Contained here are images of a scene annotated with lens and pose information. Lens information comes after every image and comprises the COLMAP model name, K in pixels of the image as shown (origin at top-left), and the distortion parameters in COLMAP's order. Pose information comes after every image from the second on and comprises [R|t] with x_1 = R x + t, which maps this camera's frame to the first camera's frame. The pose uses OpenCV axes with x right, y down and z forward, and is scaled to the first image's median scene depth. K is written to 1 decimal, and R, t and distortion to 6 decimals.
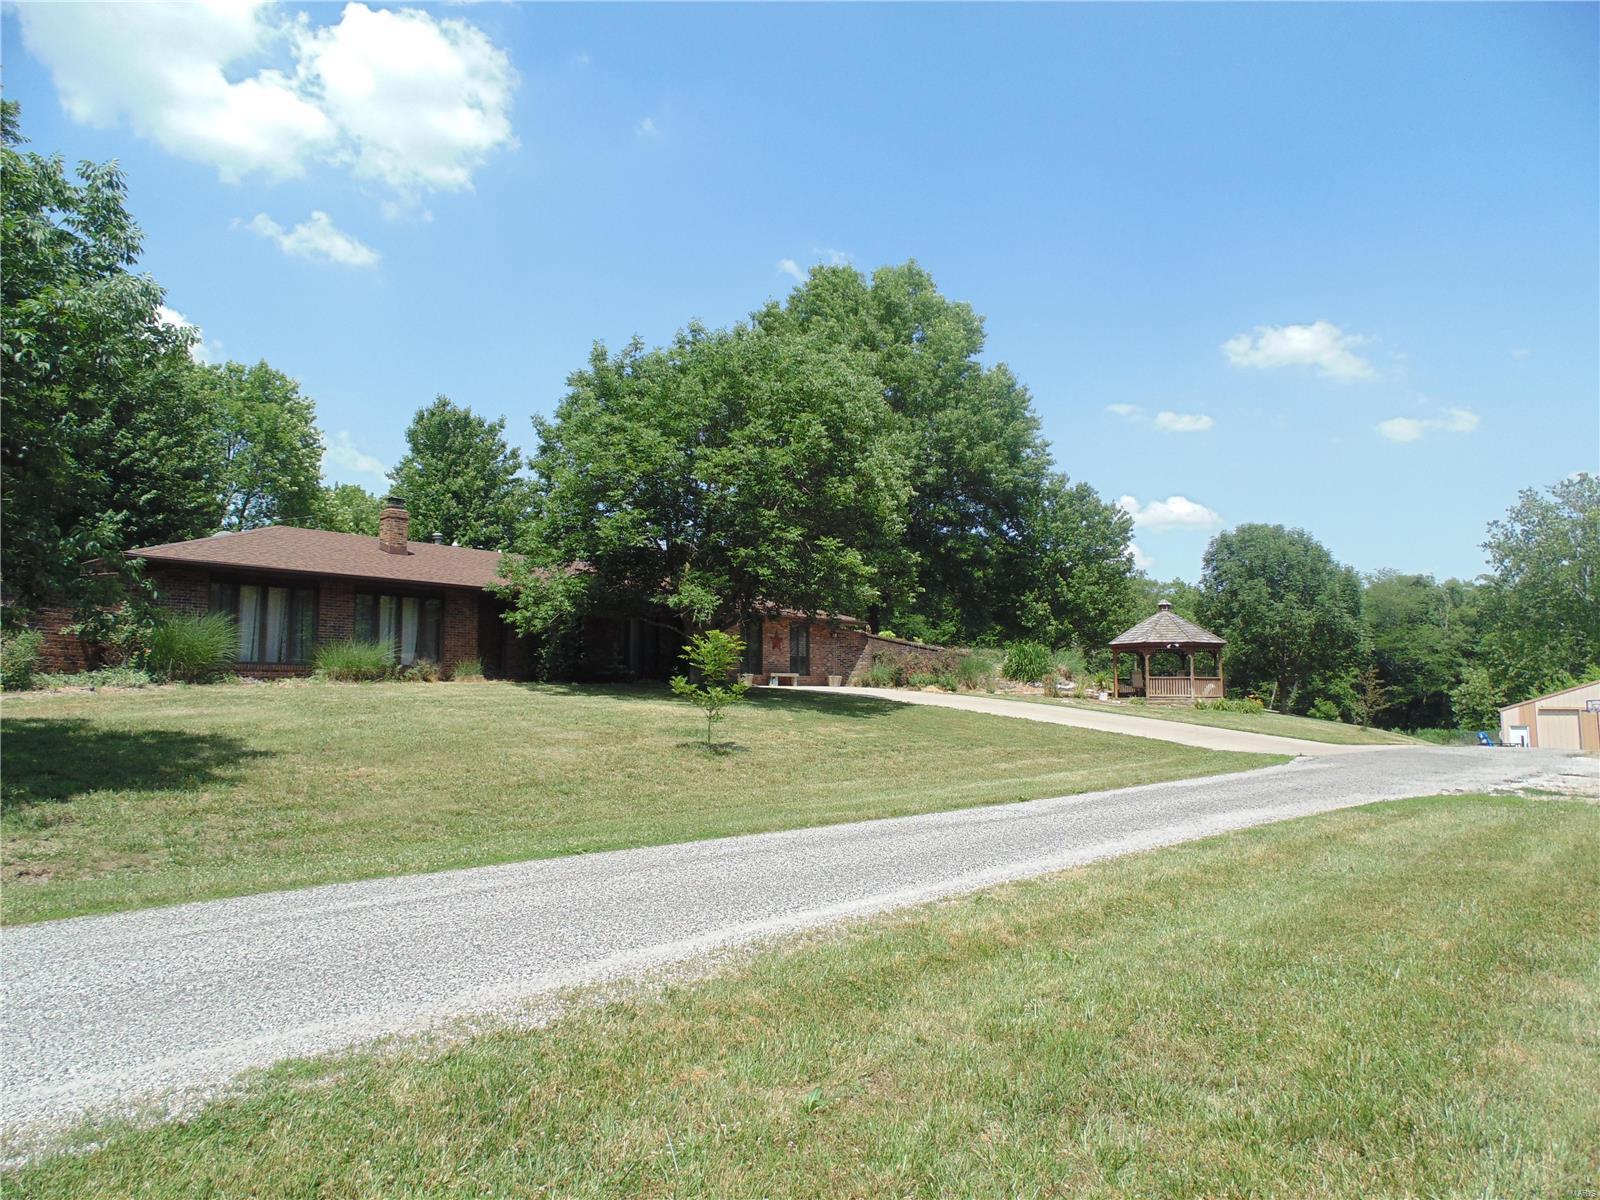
lens RADIAL K [[1073.8, 0, 801.8], [0, 1073.8, 599.0], [0, 0, 1]] dist [-0.012200, 0.003039]
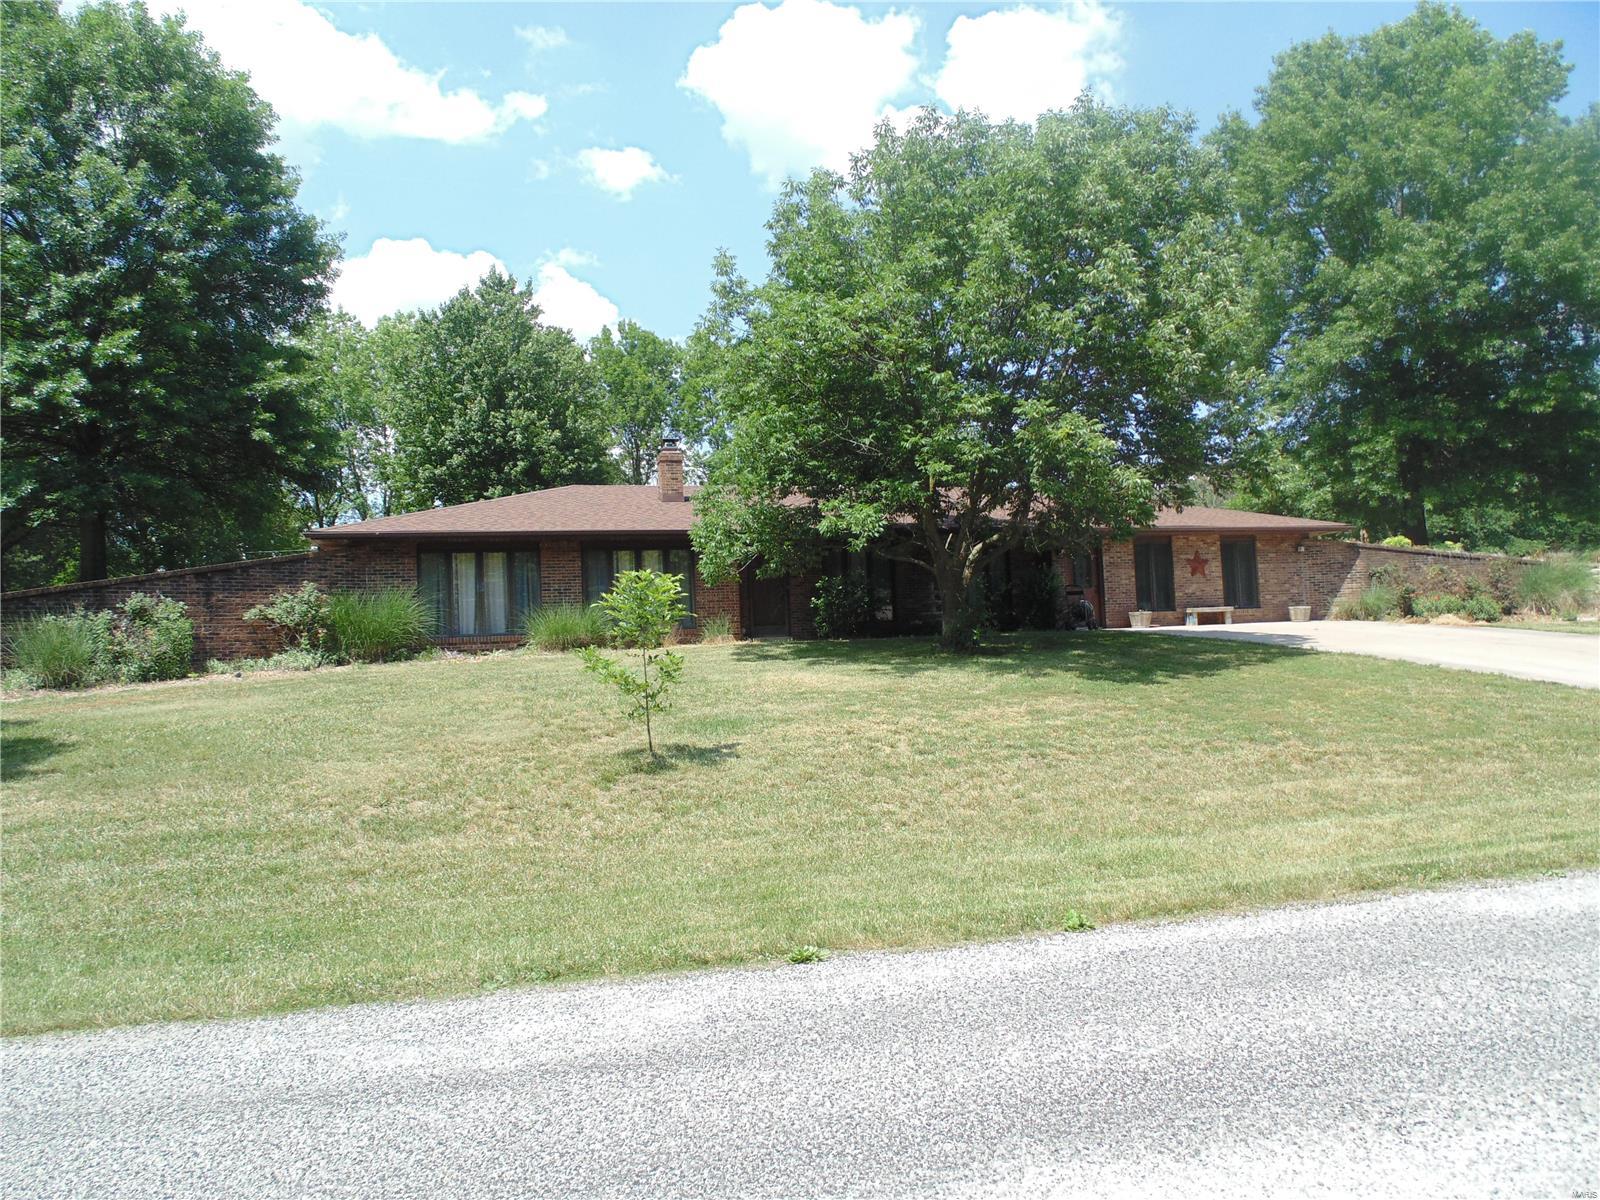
lens RADIAL K [[1073.8, 0, 797.8], [0, 1073.8, 586.0], [0, 0, 1]] dist [-0.012200, 0.003039]
pose [[0.832616, -0.063559, -0.550191, 0.241696], [0.088860, 0.995855, 0.019431, 0.024681], [0.546675, -0.065068, 0.834813, 0.384355]]
